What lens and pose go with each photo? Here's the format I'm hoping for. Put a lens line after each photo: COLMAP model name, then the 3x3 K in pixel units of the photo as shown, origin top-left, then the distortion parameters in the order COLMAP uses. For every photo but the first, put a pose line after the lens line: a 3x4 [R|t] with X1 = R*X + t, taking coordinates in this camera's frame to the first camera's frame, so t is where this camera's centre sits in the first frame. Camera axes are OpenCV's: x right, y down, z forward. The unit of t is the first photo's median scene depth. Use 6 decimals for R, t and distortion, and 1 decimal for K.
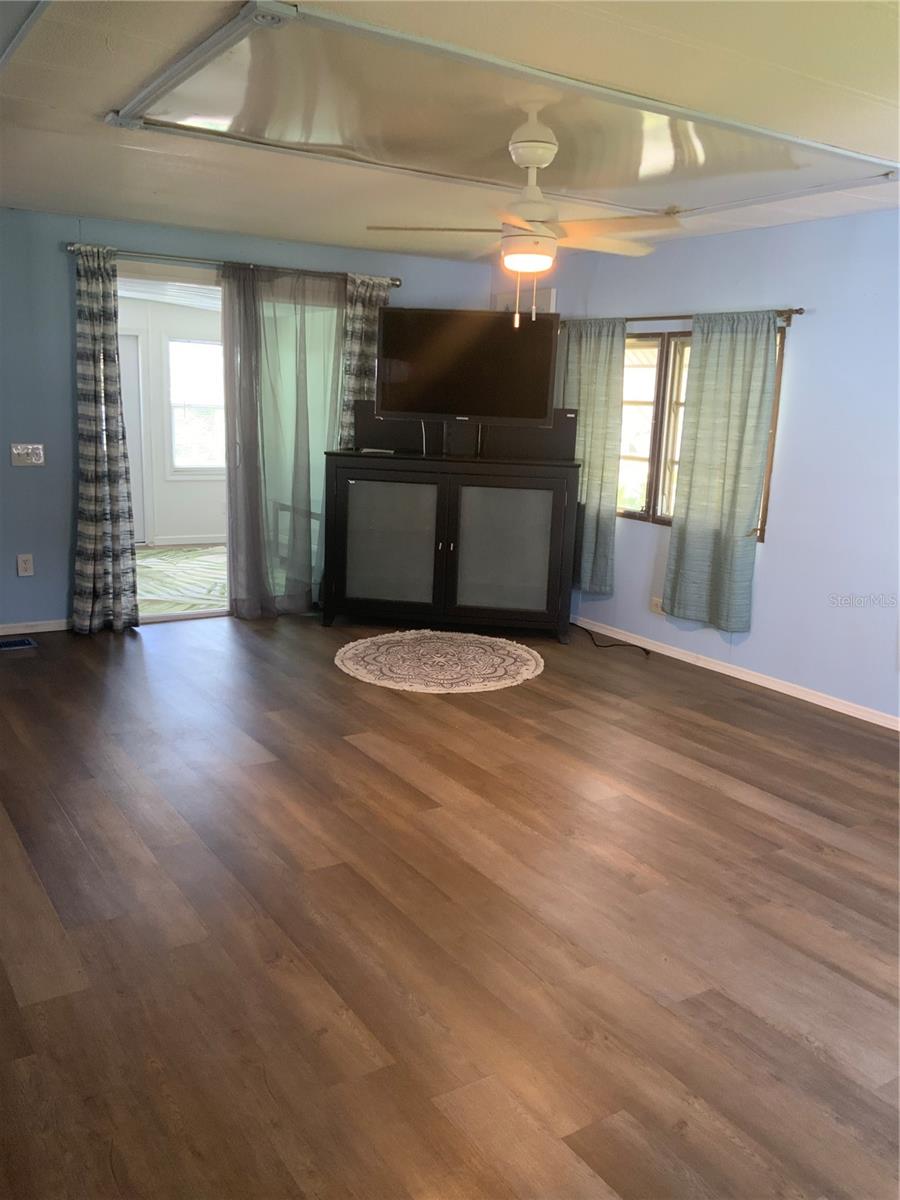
lens RADIAL K [[986.4, 0, 444.1], [0, 986.4, 600.1], [0, 0, 1]] dist [0.106519, -0.217891]
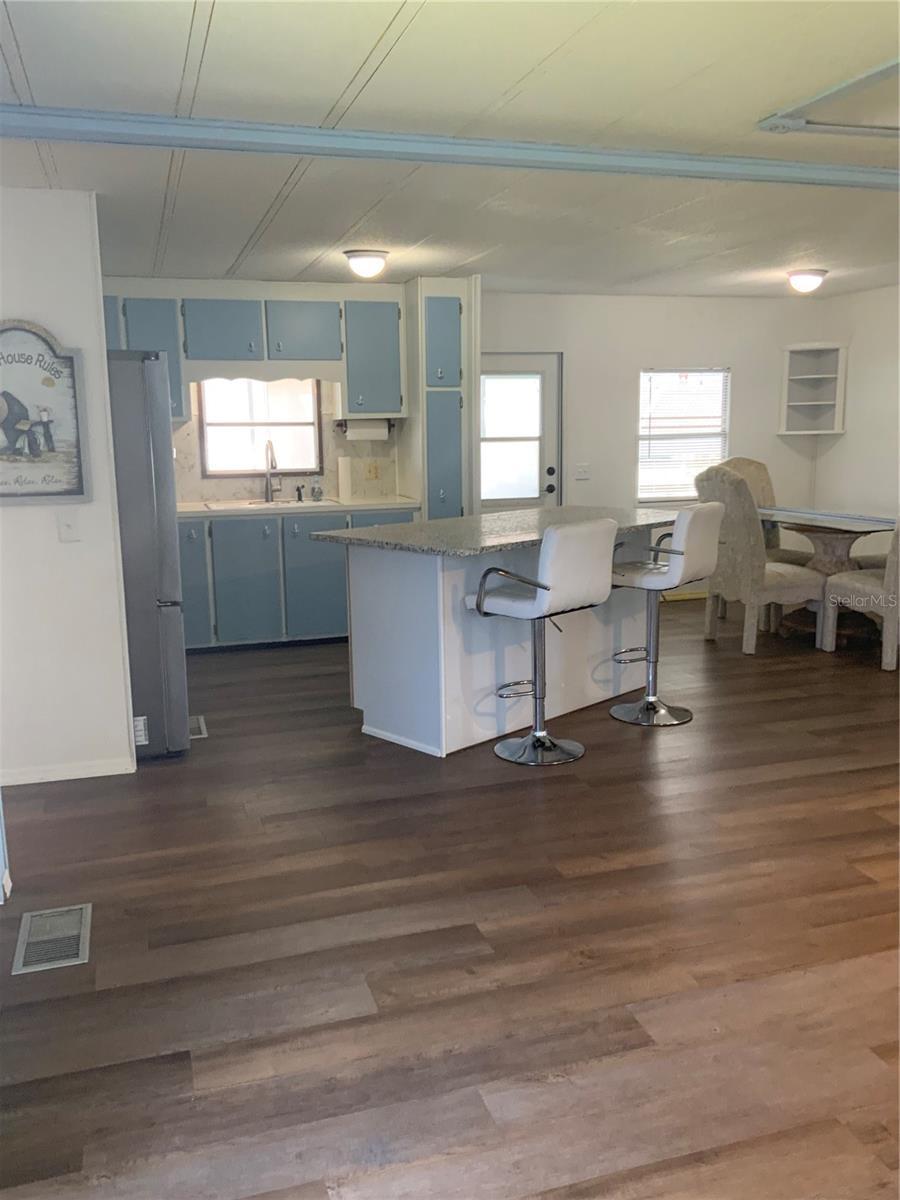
lens RADIAL K [[986.4, 0, 444.1], [0, 986.4, 600.1], [0, 0, 1]] dist [0.106519, -0.217891]
pose [[-0.264778, 0.144581, -0.953409, 0.834363], [-0.184317, 0.962880, 0.197205, -0.112683], [0.946531, 0.227945, -0.228300, 0.677564]]
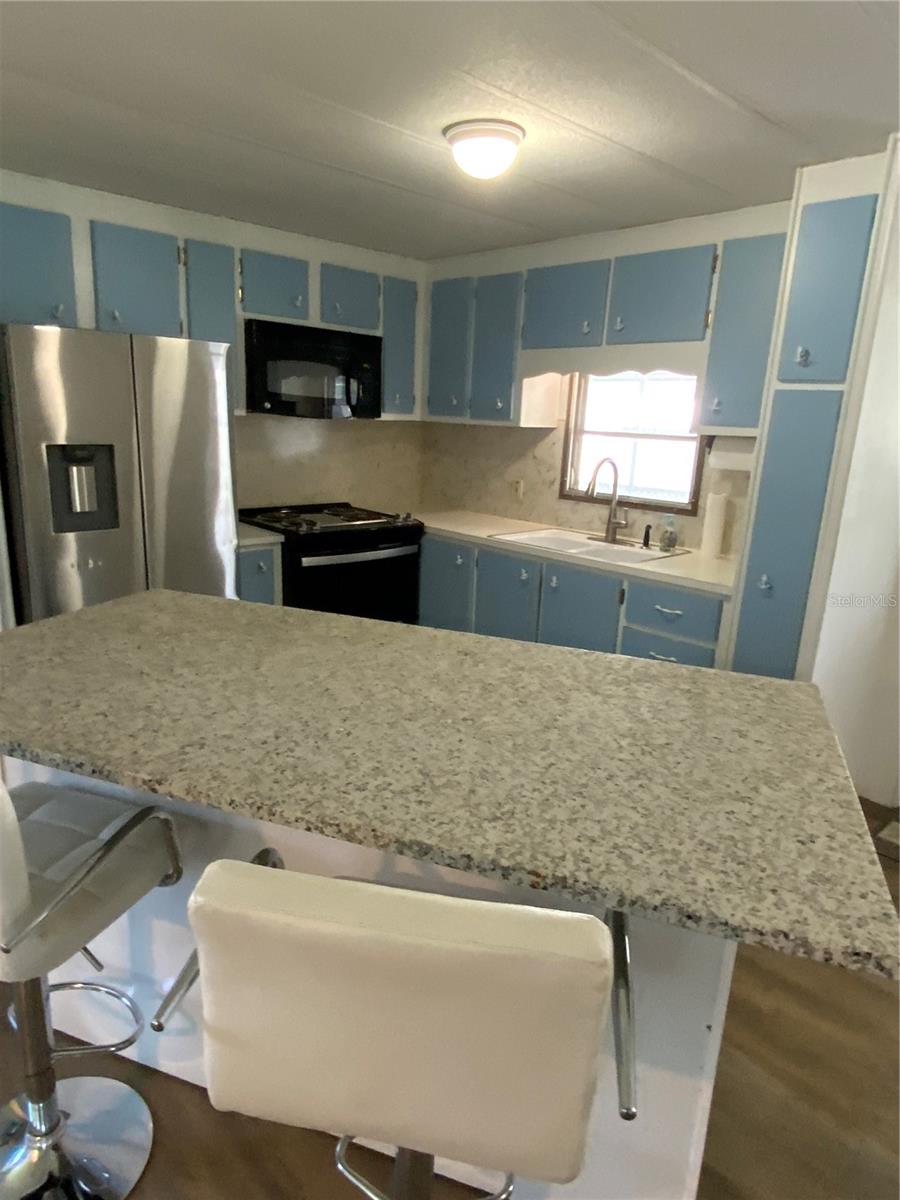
lens RADIAL K [[735.8, 0, 447.9], [0, 735.8, 606.9], [0, 0, 1]] dist [0.060307, -0.095208]
pose [[-0.978658, -0.020750, -0.204446, -0.511372], [-0.109352, 0.894918, 0.432625, -0.209331], [0.173985, 0.445749, -0.878087, 0.826756]]
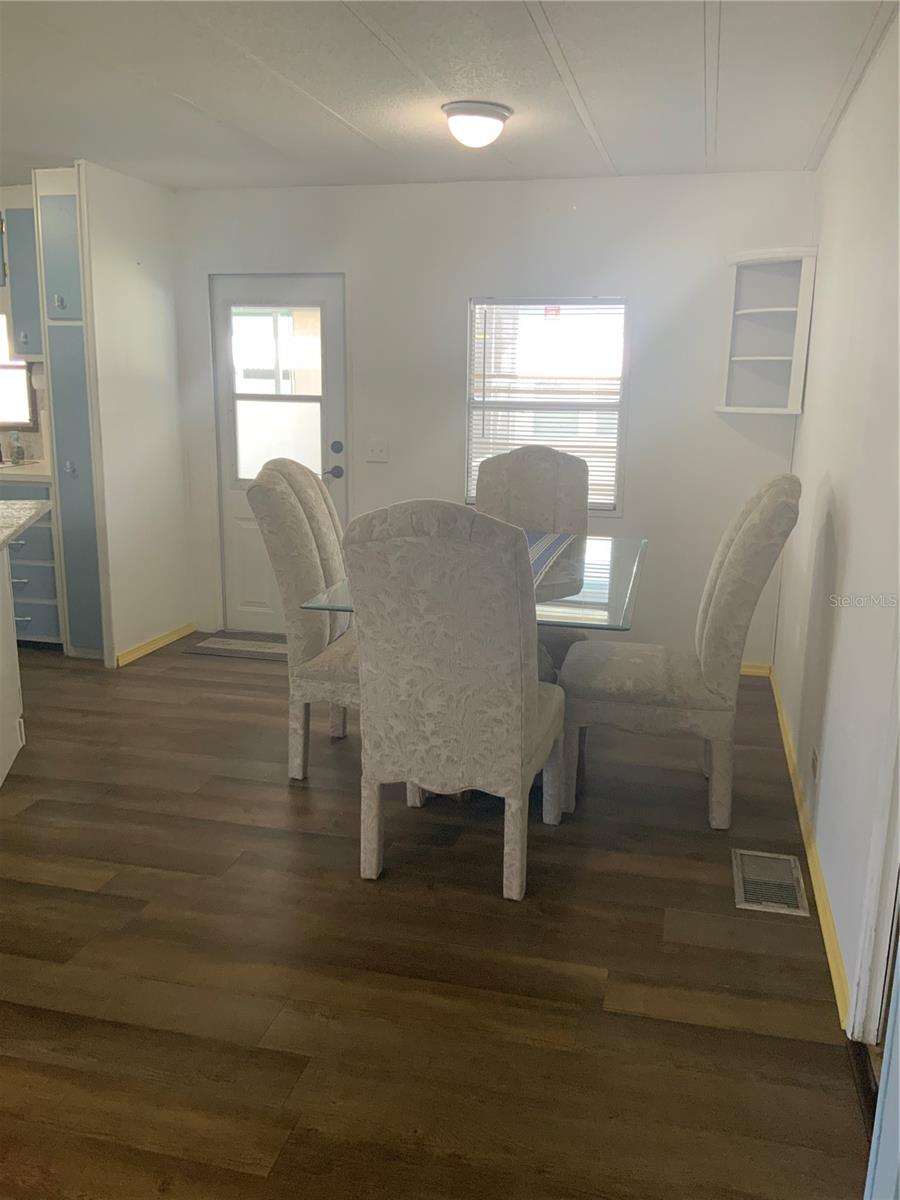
lens RADIAL K [[986.4, 0, 444.1], [0, 986.4, 600.1], [0, 0, 1]] dist [0.106519, -0.217891]
pose [[-0.724792, 0.116974, -0.678965, -0.397034], [-0.171679, 0.923733, 0.342409, -0.333246], [0.667235, 0.364739, -0.649432, 1.527060]]
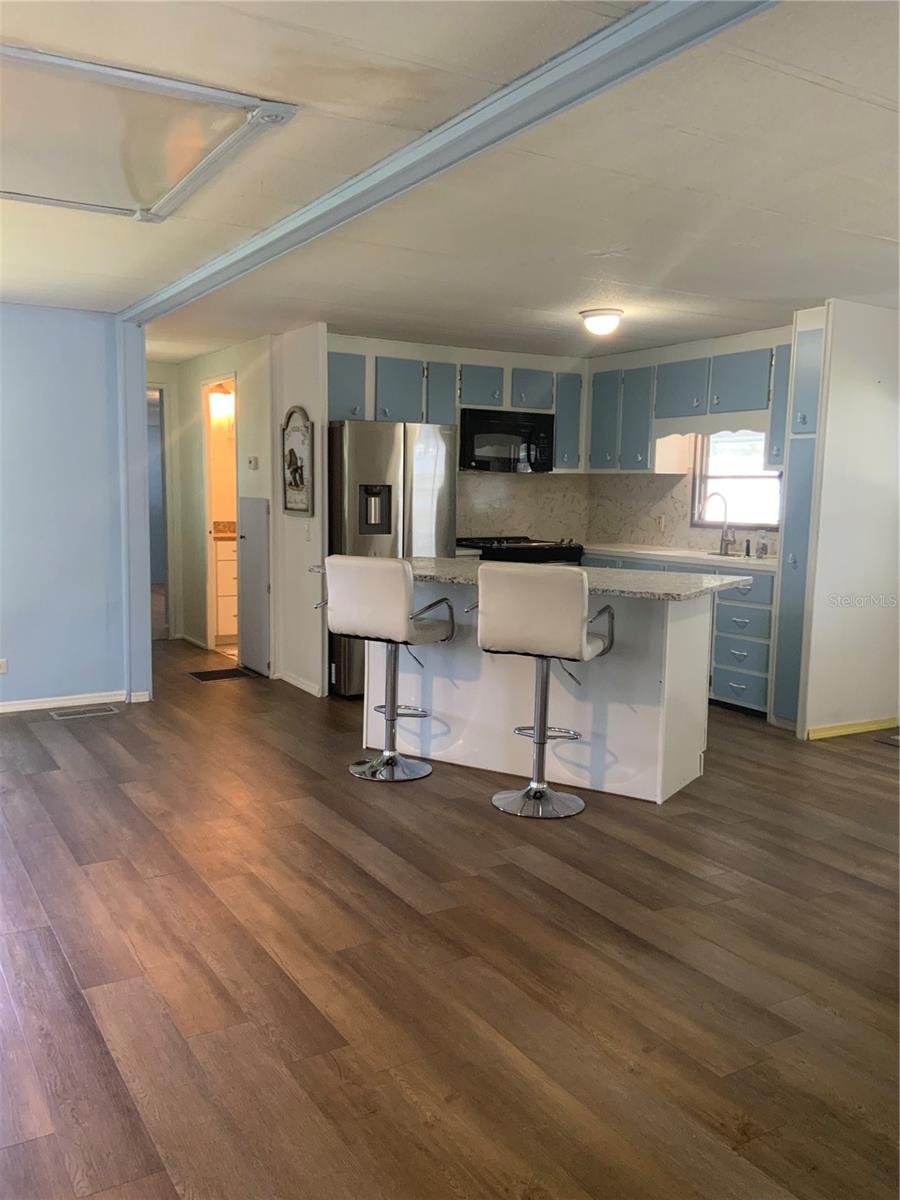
lens RADIAL K [[986.4, 0, 444.1], [0, 986.4, 600.1], [0, 0, 1]] dist [0.106519, -0.217891]
pose [[-0.998498, -0.049962, 0.022489, -0.469122], [-0.040496, 0.949446, 0.311307, -0.349897], [-0.036906, 0.309928, -0.950043, 1.767472]]
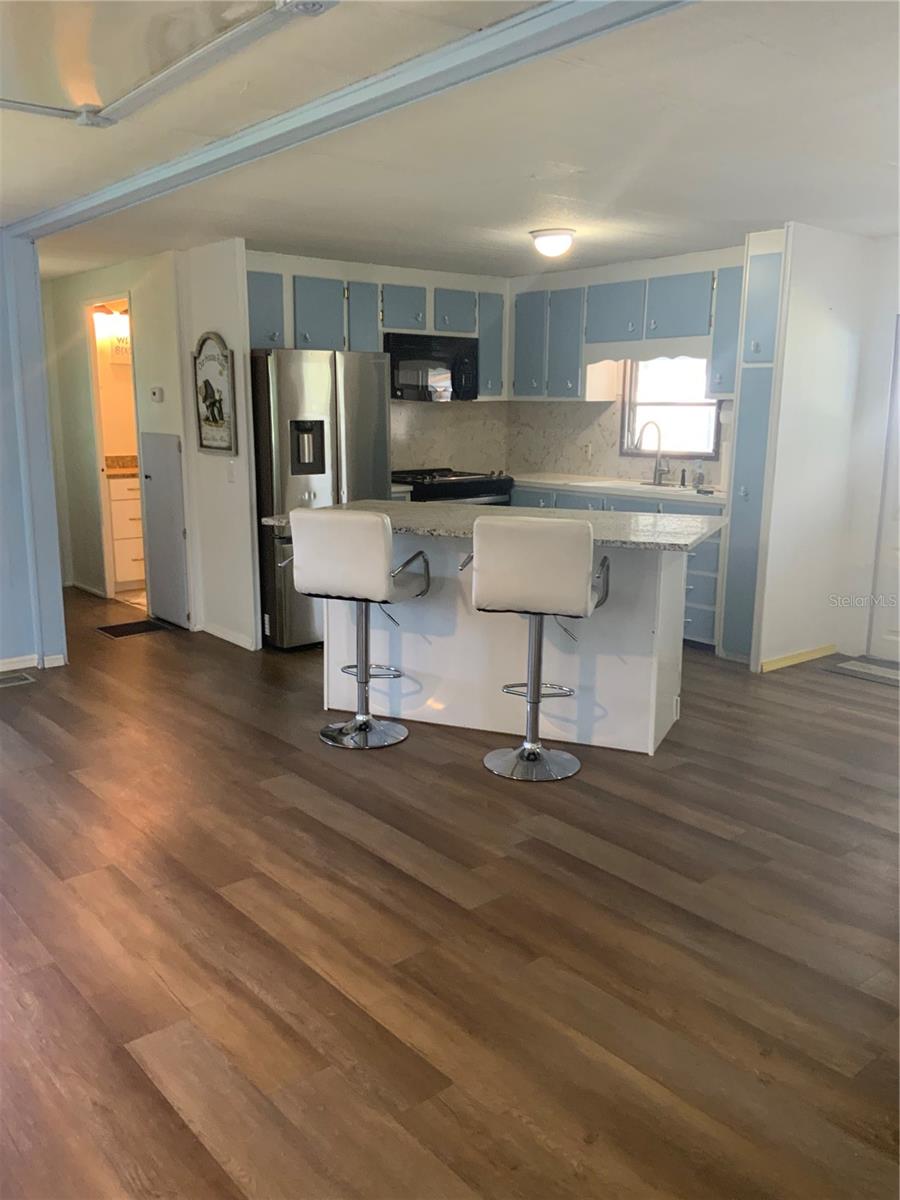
lens RADIAL K [[984.7, 0, 445.3], [0, 984.7, 601.8], [0, 0, 1]] dist [0.102441, -0.213372]
pose [[-0.991538, -0.008649, -0.129528, -0.313844], [-0.058545, 0.920344, 0.386703, -0.358583], [0.115866, 0.391014, -0.913062, 1.659342]]
